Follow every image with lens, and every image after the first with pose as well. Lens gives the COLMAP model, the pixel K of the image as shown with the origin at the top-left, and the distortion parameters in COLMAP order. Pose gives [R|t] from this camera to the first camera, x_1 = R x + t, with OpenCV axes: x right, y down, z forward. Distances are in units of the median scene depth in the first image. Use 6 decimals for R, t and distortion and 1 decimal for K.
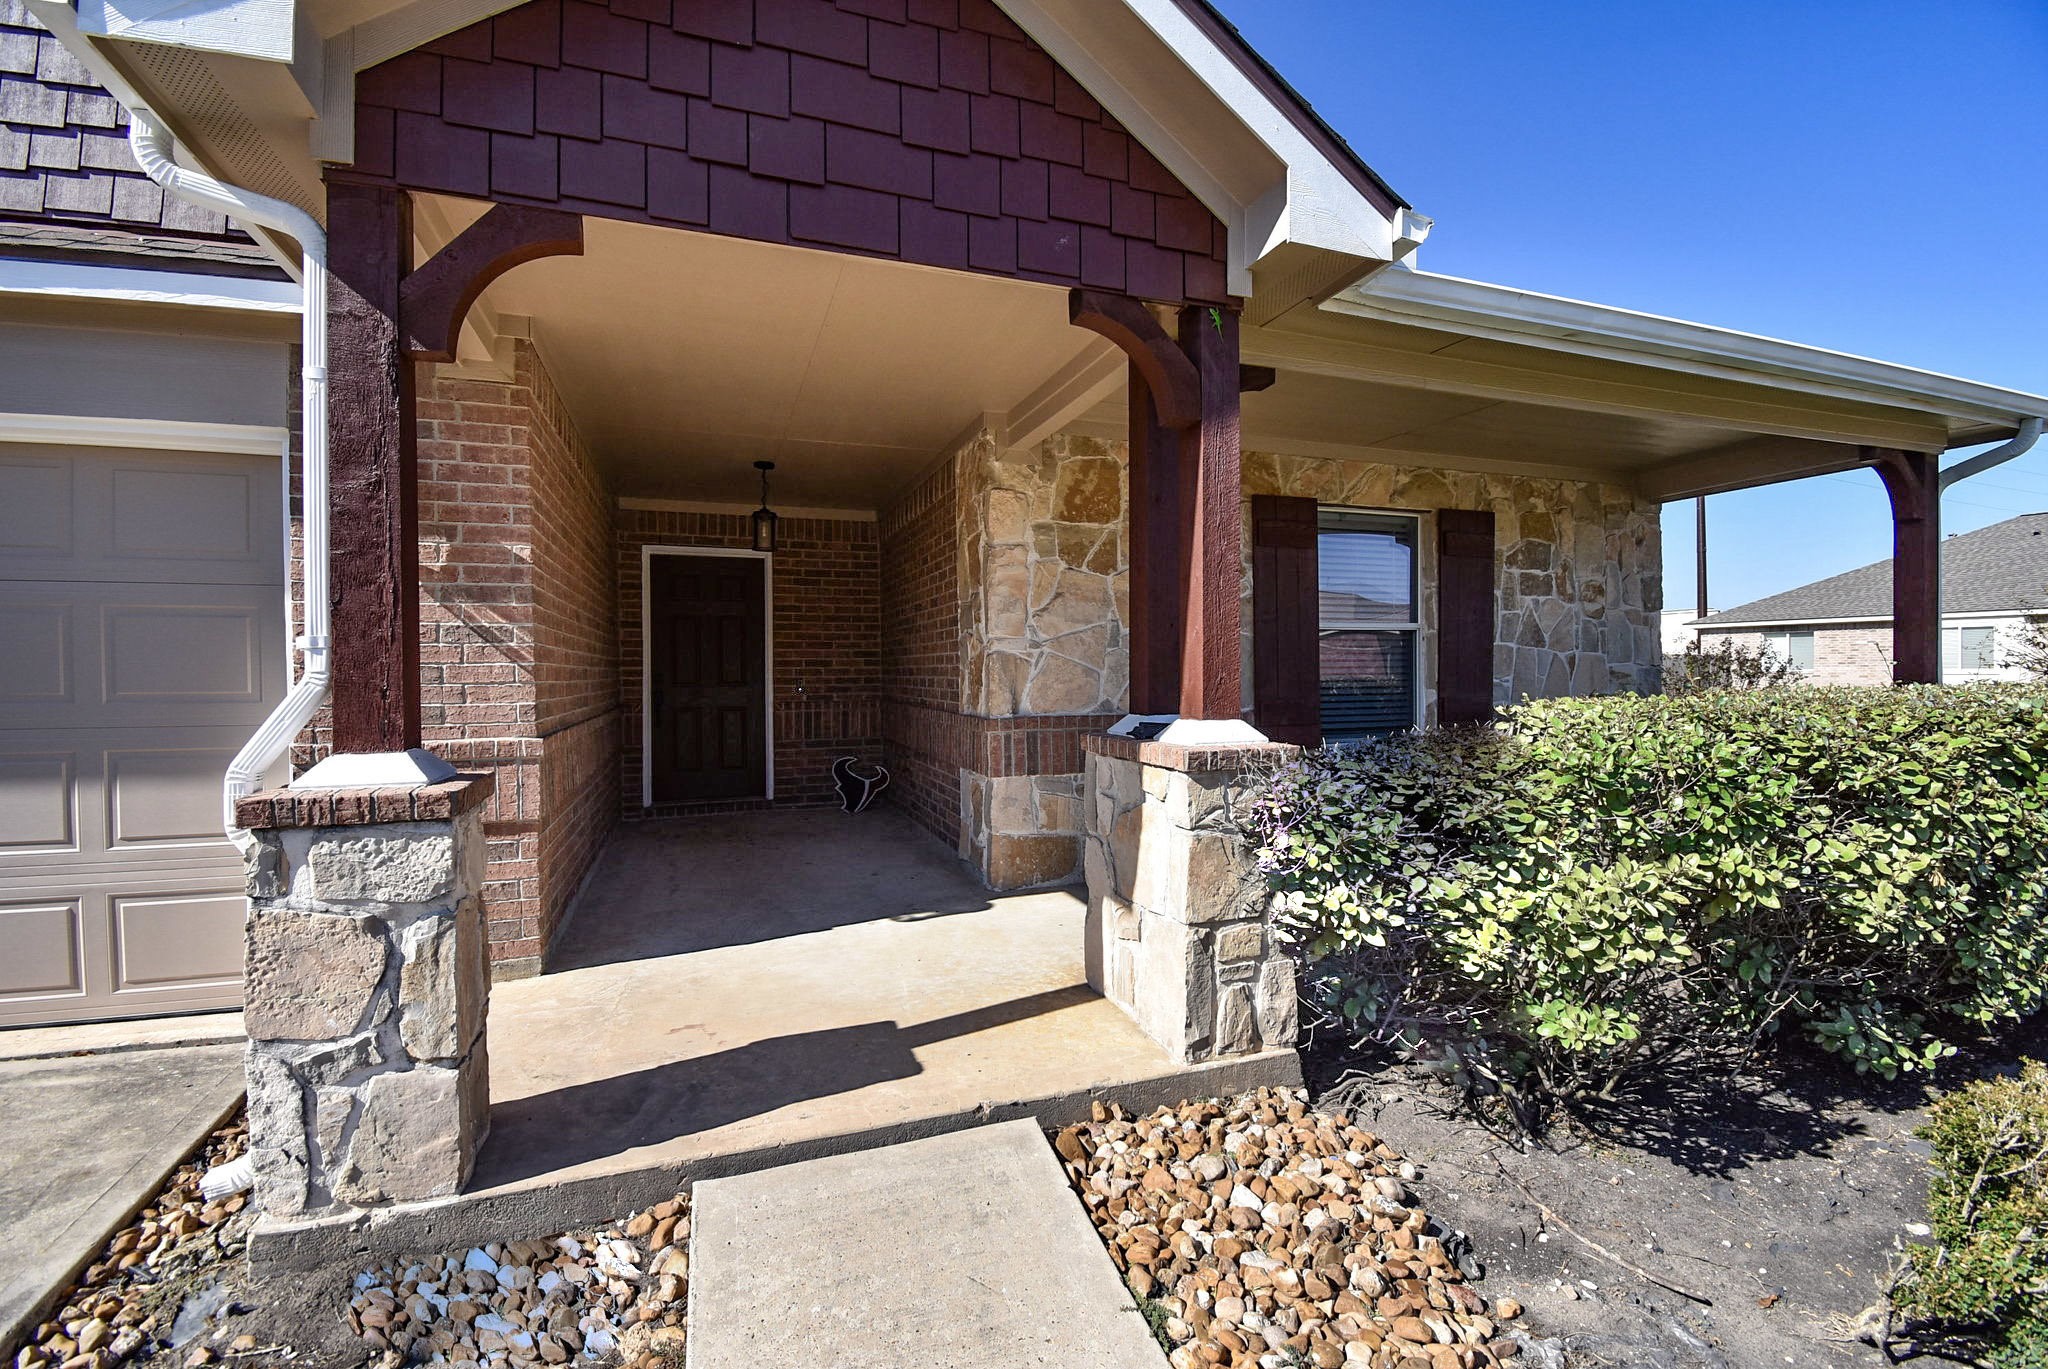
lens RADIAL K [[906.4, 0, 1031.3], [0, 906.4, 678.8], [0, 0, 1]] dist [0.019999, -0.025141]
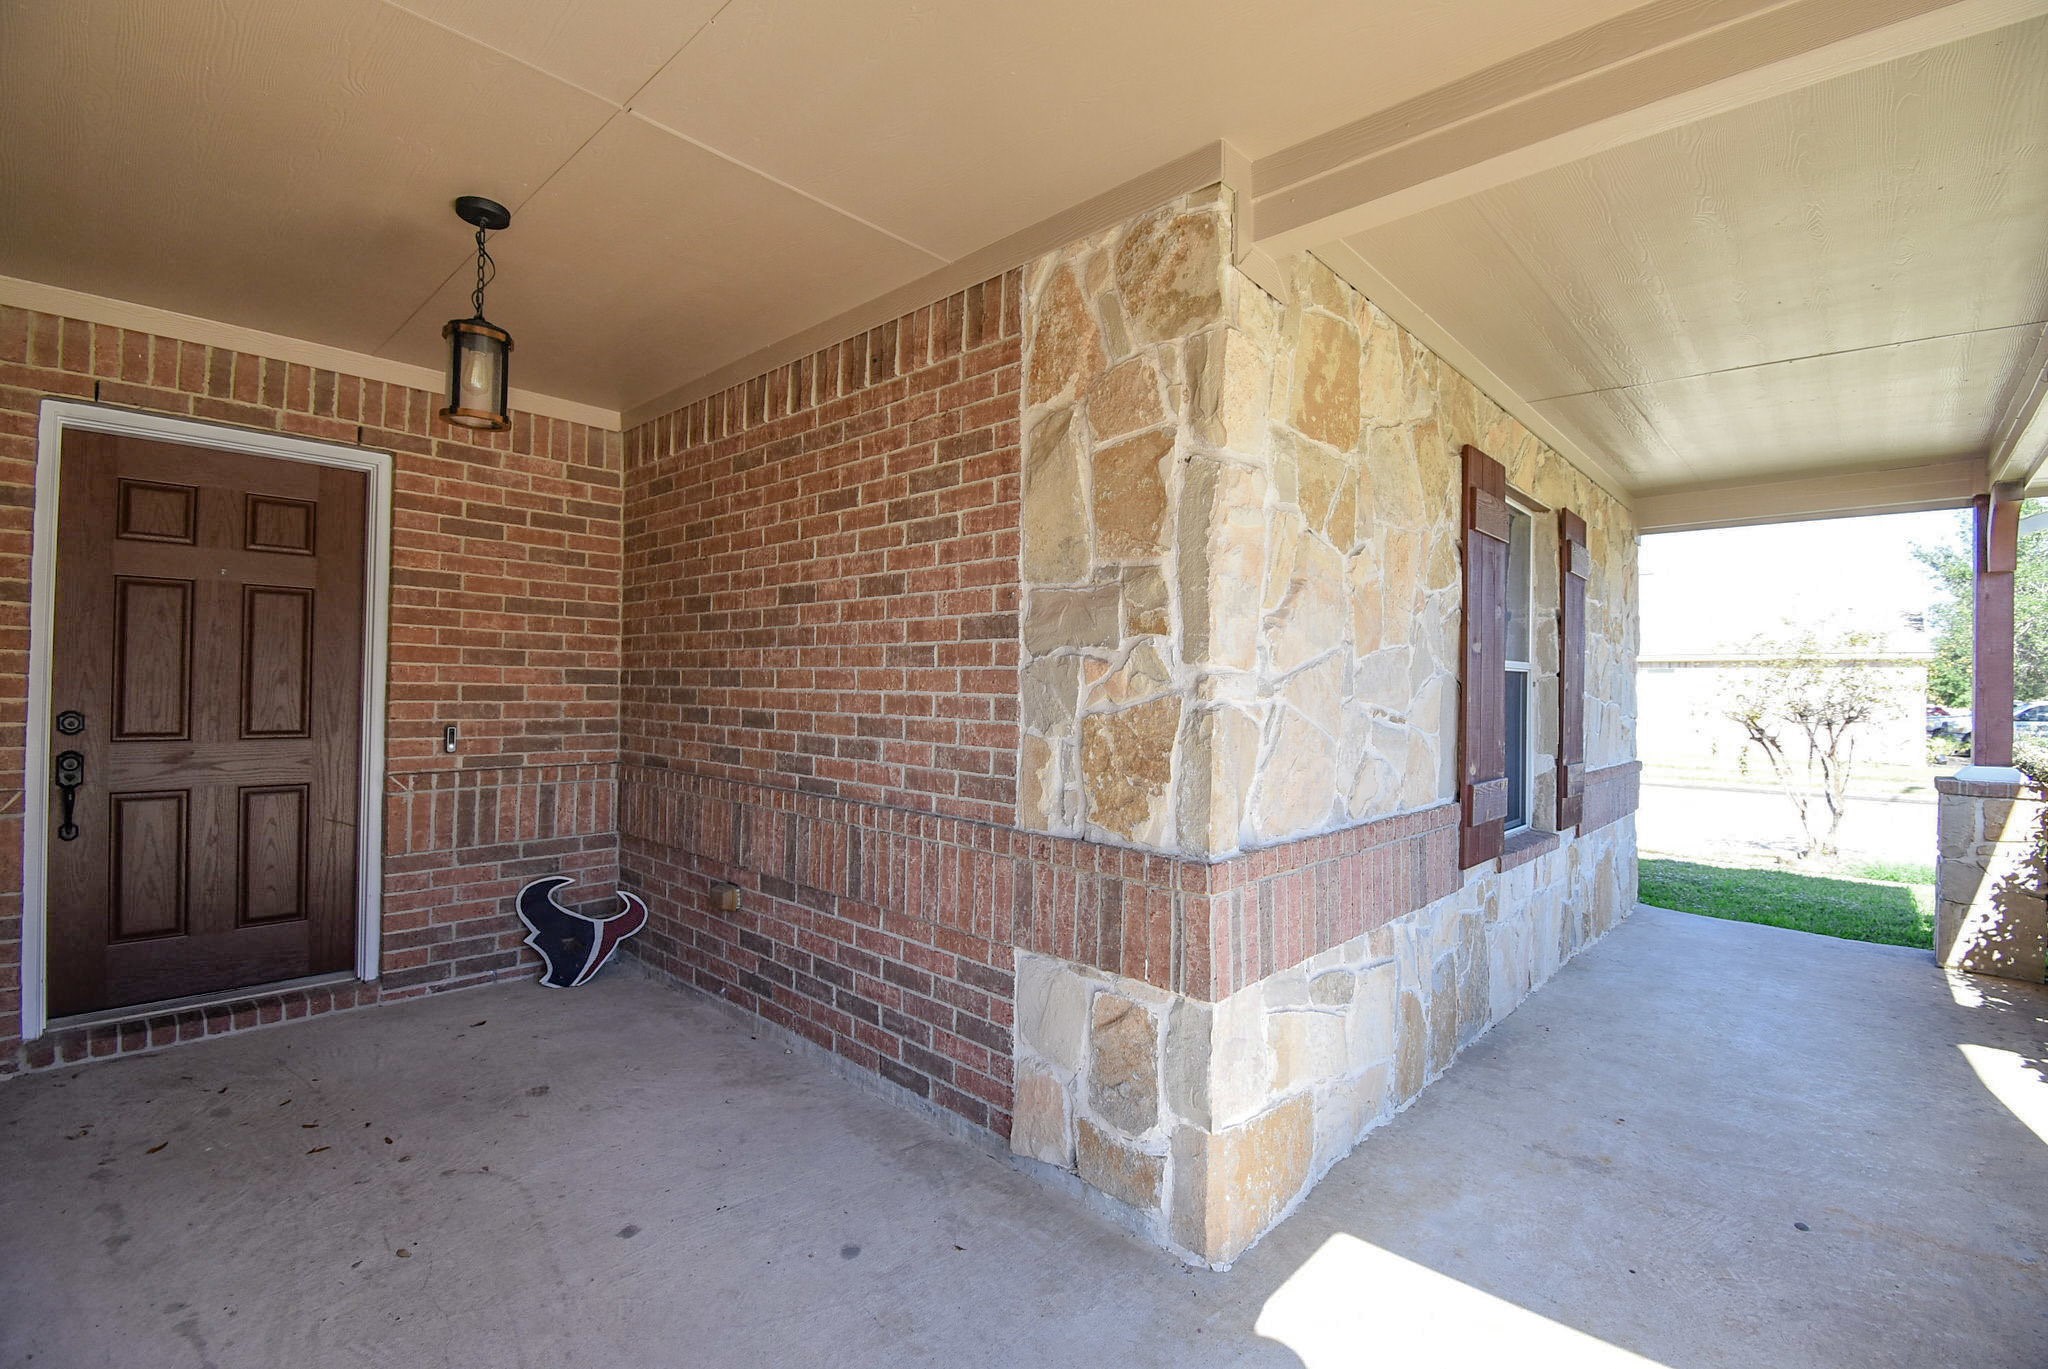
lens RADIAL K [[906.4, 0, 1031.3], [0, 906.4, 678.8], [0, 0, 1]] dist [0.019999, -0.025141]
pose [[0.887901, 0.026172, 0.459289, -0.227076], [-0.018545, 0.999605, -0.021111, -0.022387], [-0.459660, 0.010227, 0.888036, 0.469568]]
